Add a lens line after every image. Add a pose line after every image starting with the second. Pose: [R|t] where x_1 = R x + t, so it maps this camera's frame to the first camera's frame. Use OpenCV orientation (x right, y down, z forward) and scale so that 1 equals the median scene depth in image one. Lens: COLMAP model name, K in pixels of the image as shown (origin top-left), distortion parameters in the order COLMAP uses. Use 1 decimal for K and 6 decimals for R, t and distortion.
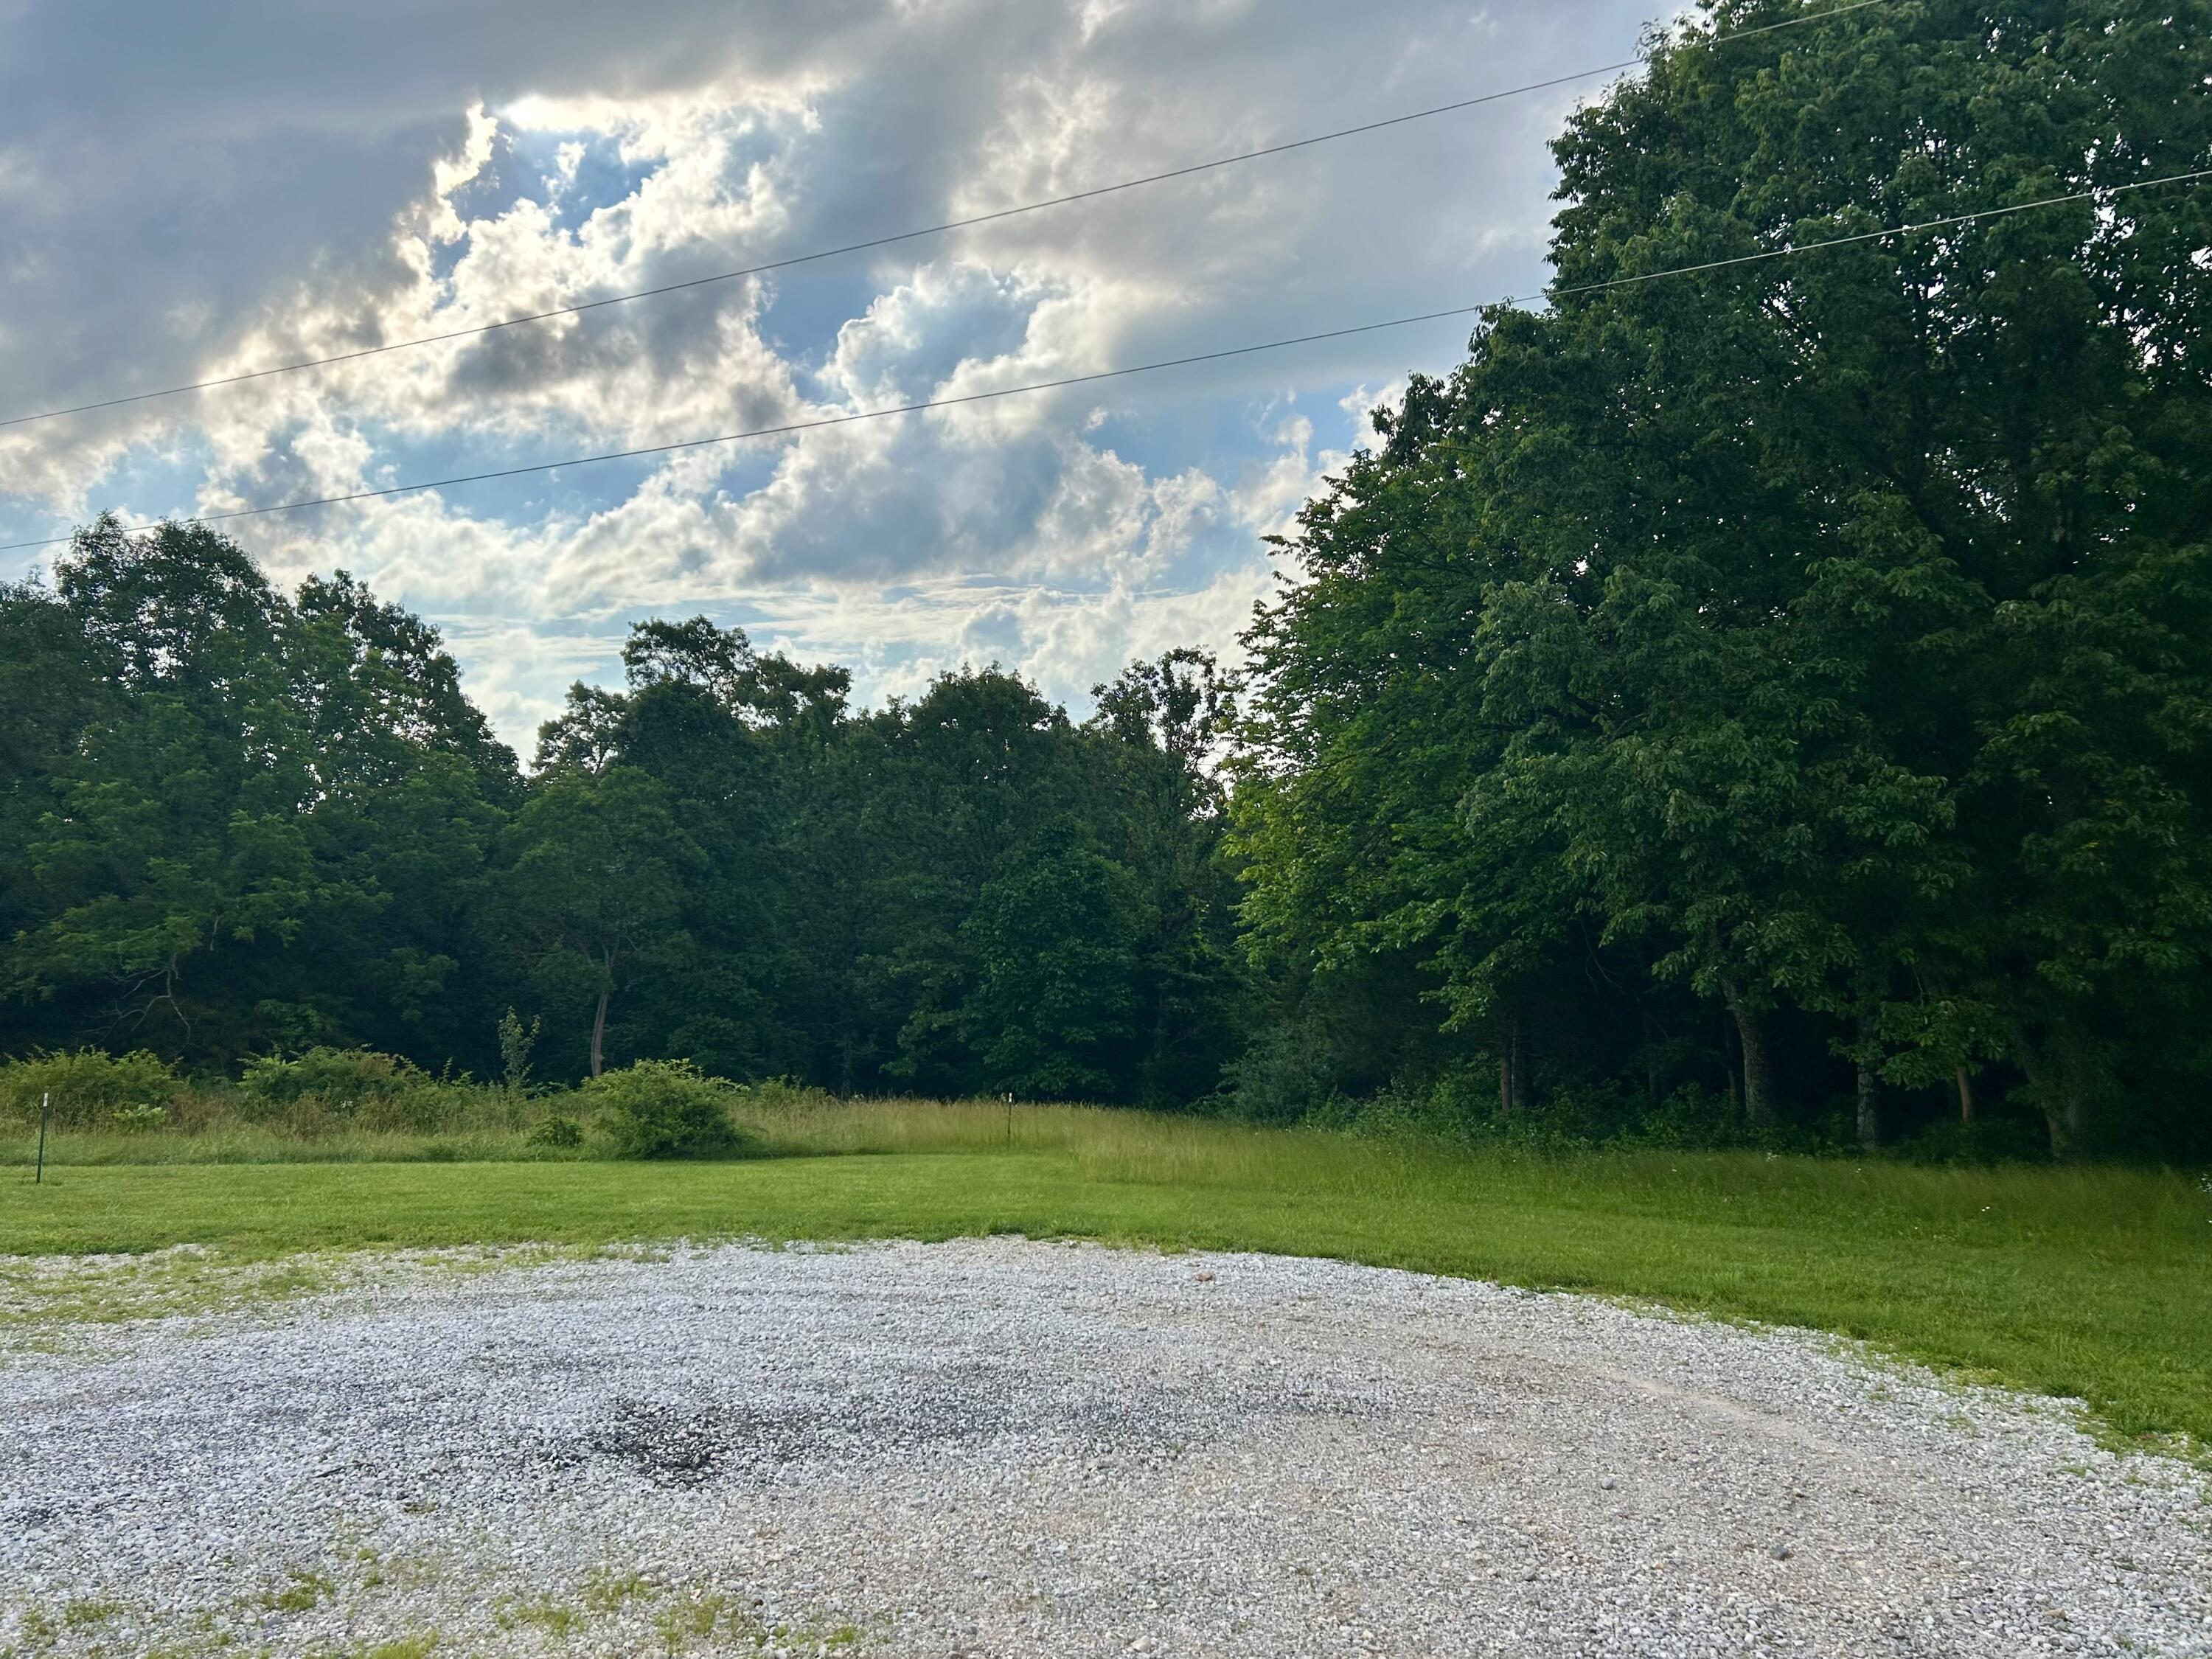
lens RADIAL K [[1735.6, 0, 1123.0], [0, 1735.6, 836.2], [0, 0, 1]] dist [0.027962, -0.022443]
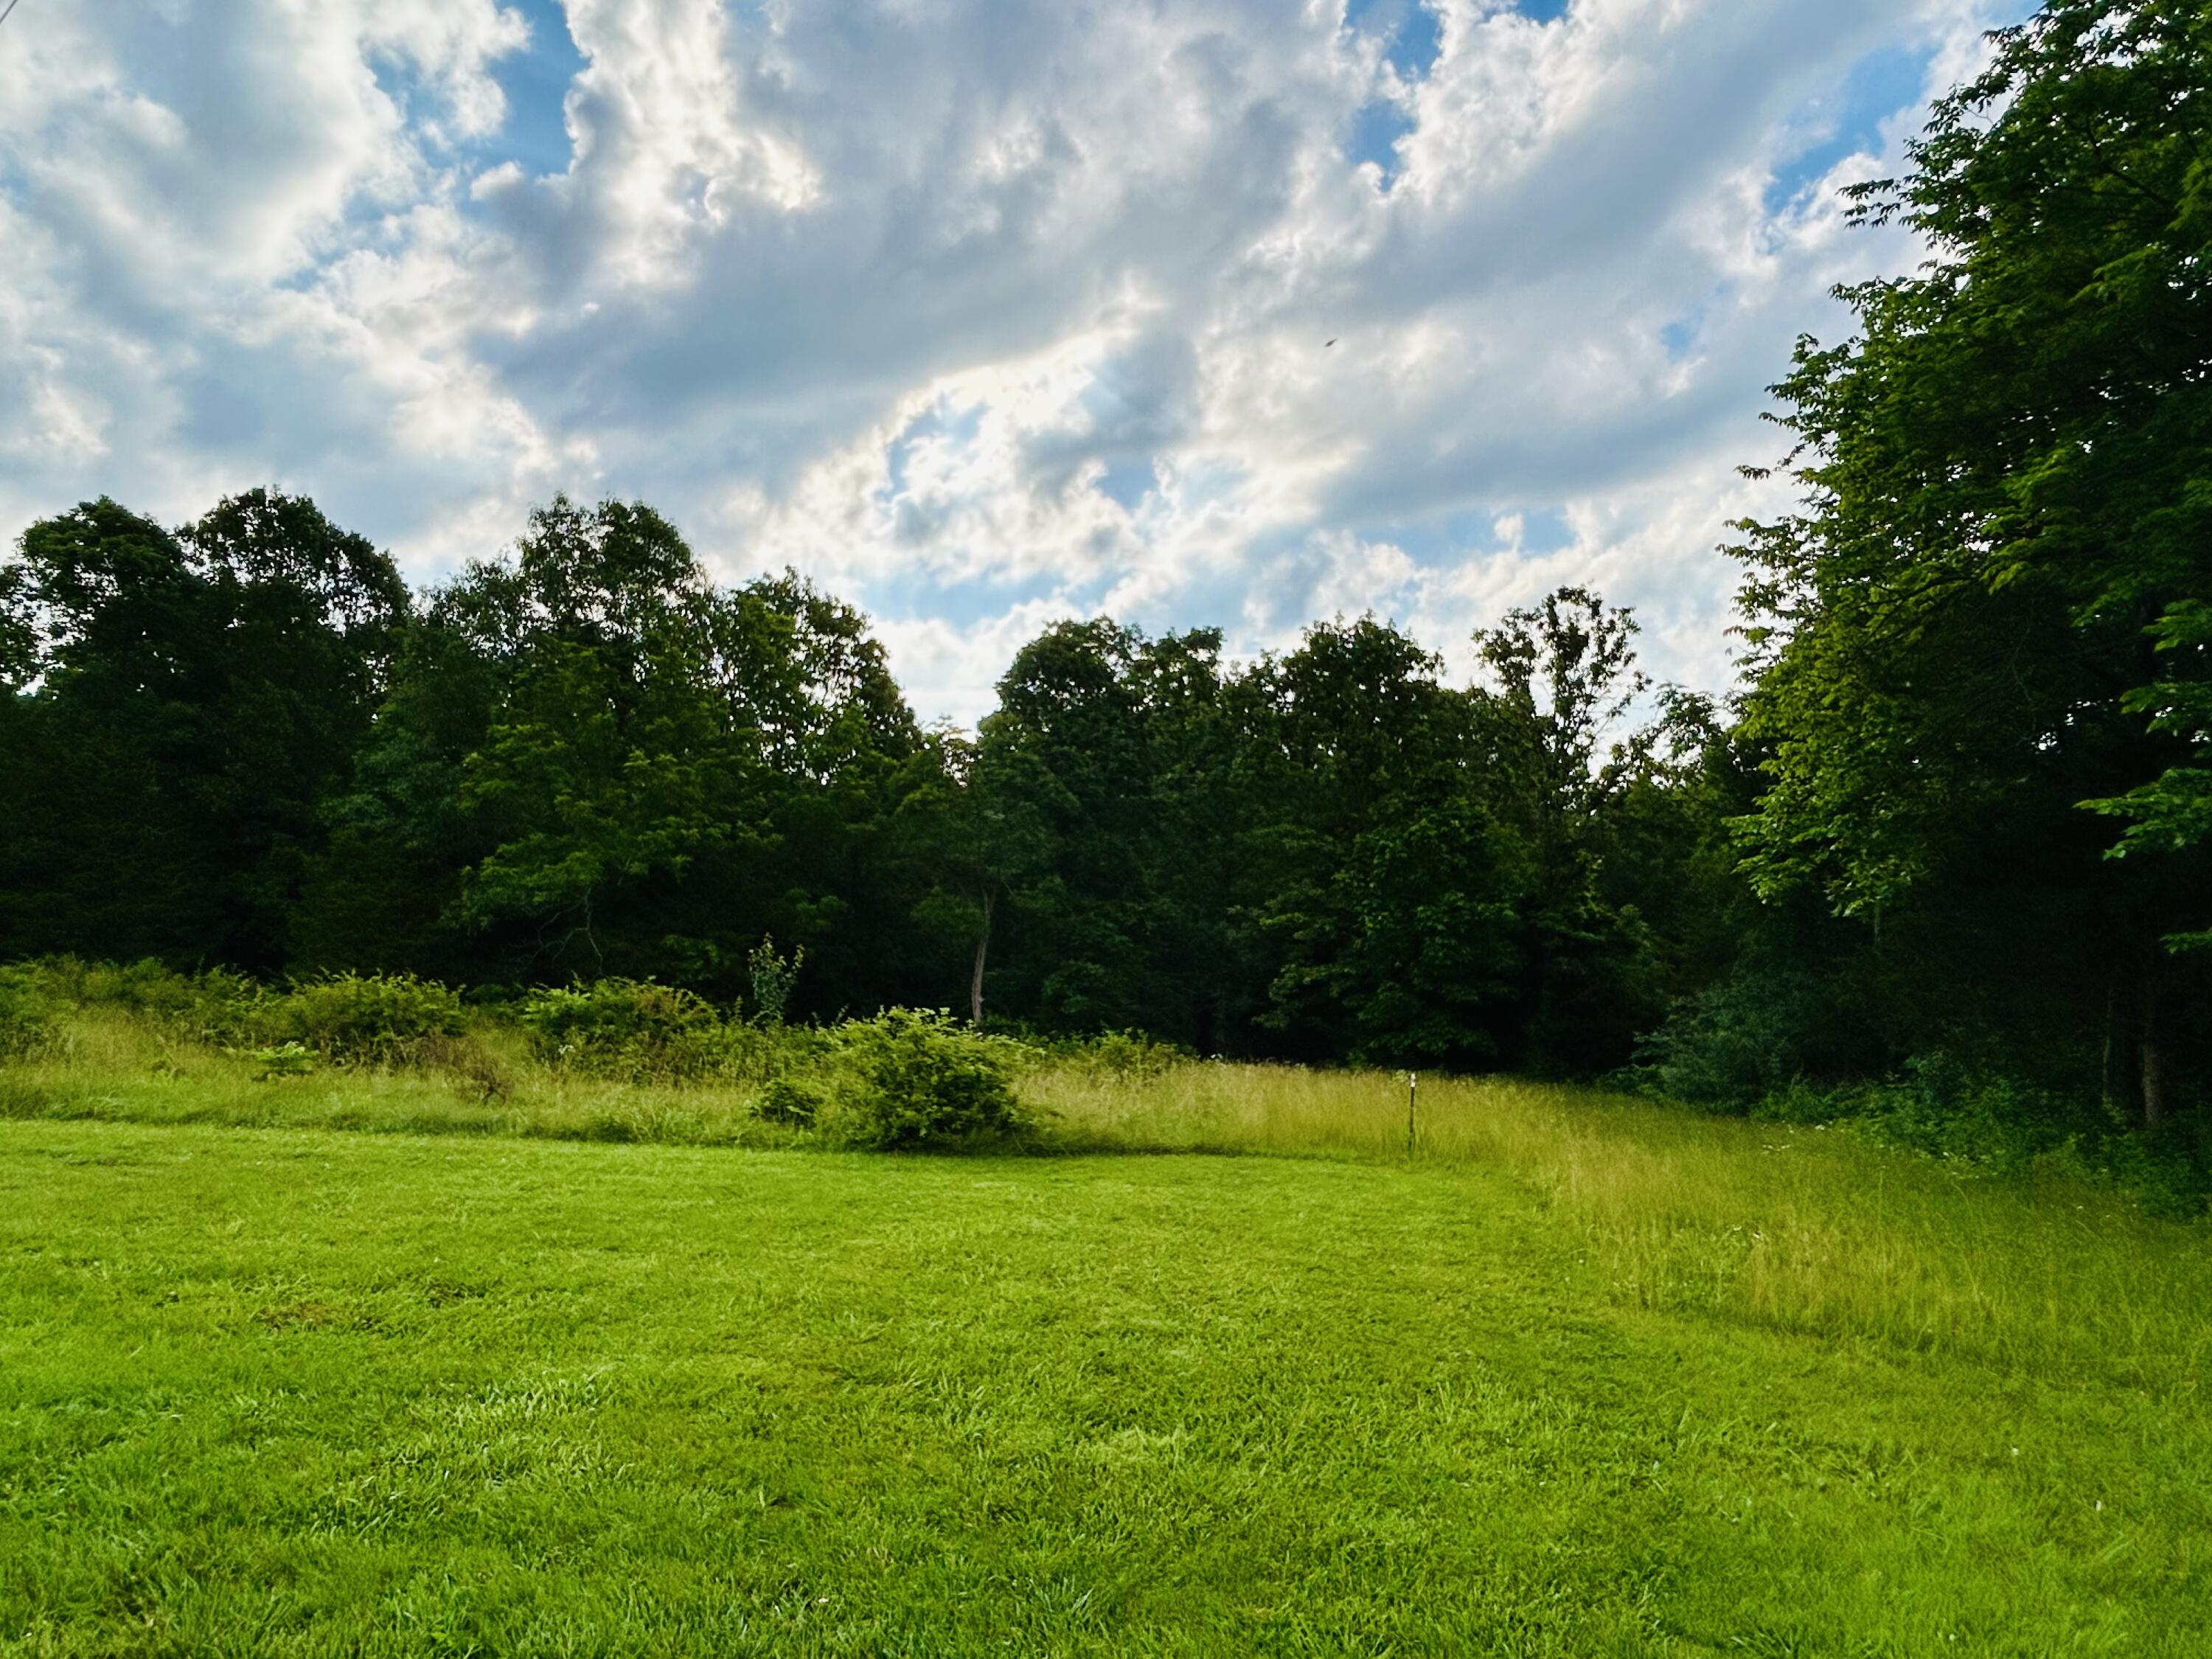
lens RADIAL K [[1353.1, 0, 1122.2], [0, 1353.1, 812.6], [0, 0, 1]] dist [0.006342, -0.000044]
pose [[0.969995, -0.000534, -0.243126, -0.024396], [-0.003461, 0.999866, -0.016006, 0.028139], [0.243102, 0.016367, 0.969863, 0.237472]]
